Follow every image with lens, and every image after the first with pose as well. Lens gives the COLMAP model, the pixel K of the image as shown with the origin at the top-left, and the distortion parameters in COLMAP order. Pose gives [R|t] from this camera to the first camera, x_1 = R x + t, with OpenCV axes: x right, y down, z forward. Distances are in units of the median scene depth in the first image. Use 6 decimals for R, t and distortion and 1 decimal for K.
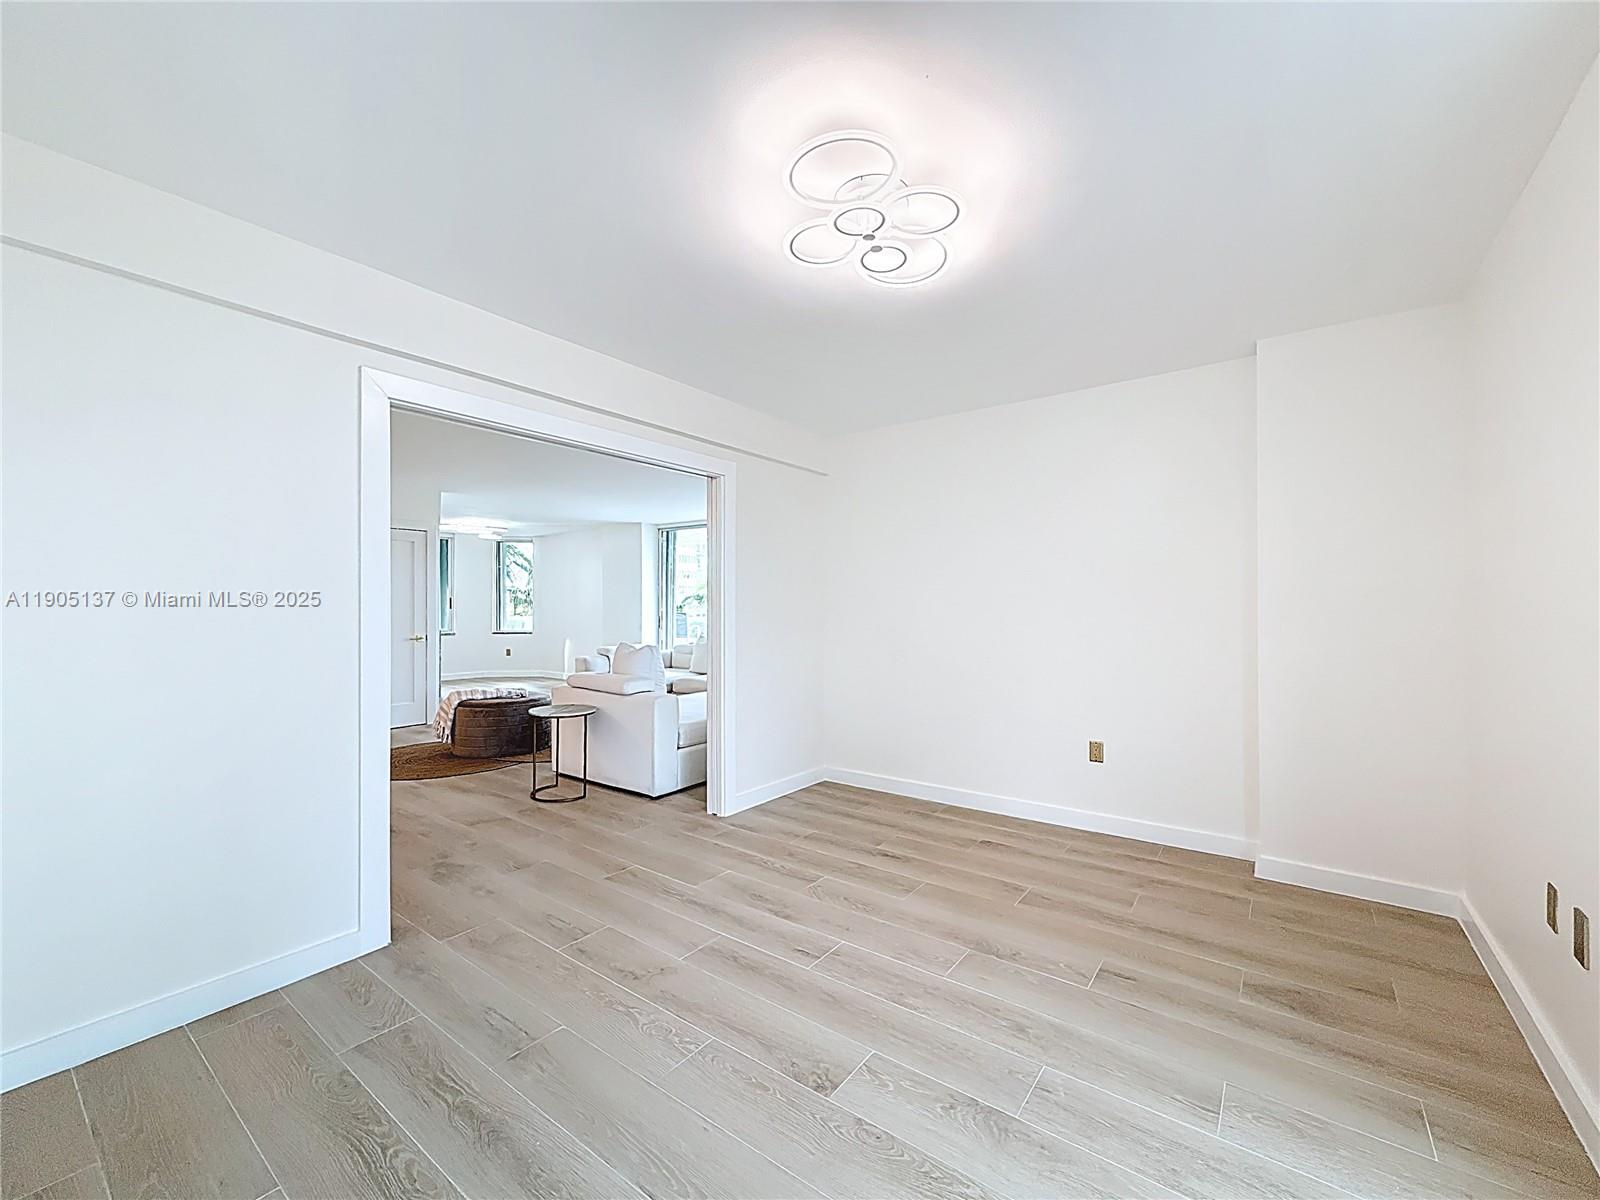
lens RADIAL K [[648.2, 0, 800.0], [0, 648.2, 600.0], [0, 0, 1]] dist [-0.001461, 0.000064]
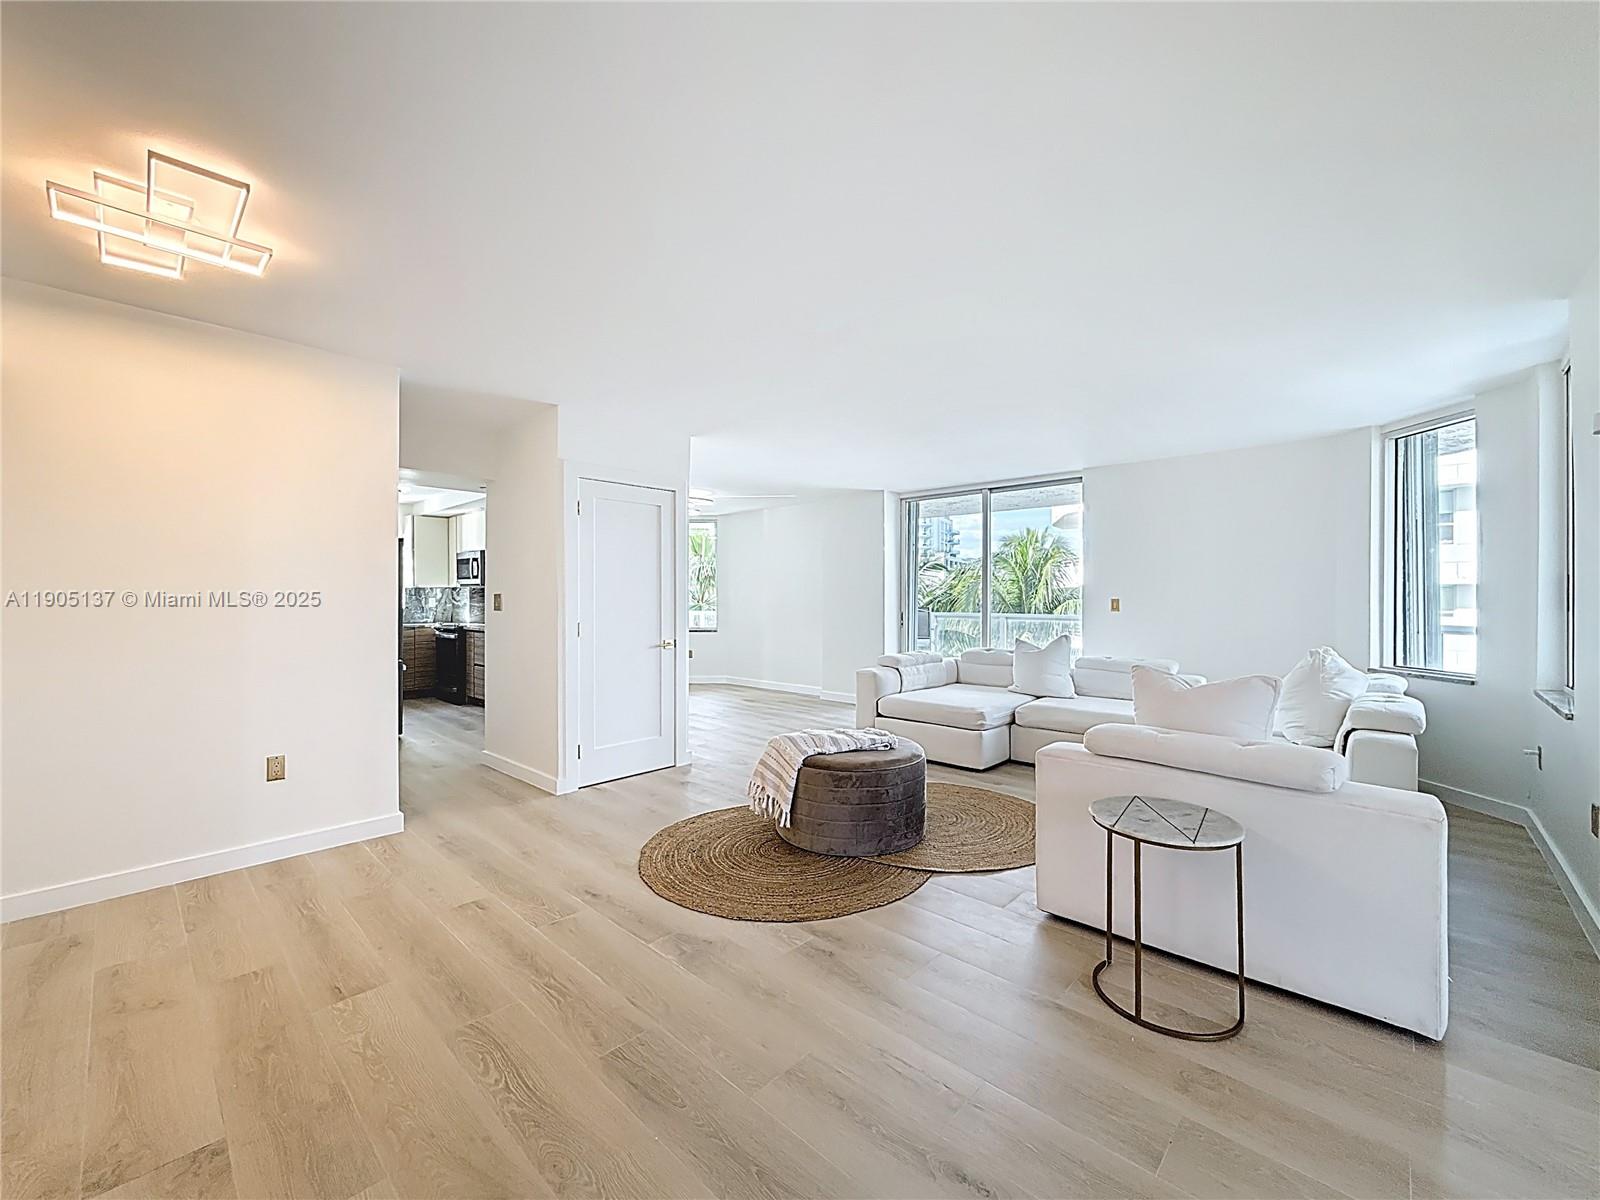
lens RADIAL K [[648.2, 0, 800.0], [0, 648.2, 600.0], [0, 0, 1]] dist [-0.001461, 0.000064]
pose [[0.993201, 0.000904, -0.116412, -0.453833], [0.000181, 0.999957, 0.009311, 0.006472], [0.116415, -0.009269, 0.993157, 0.404795]]
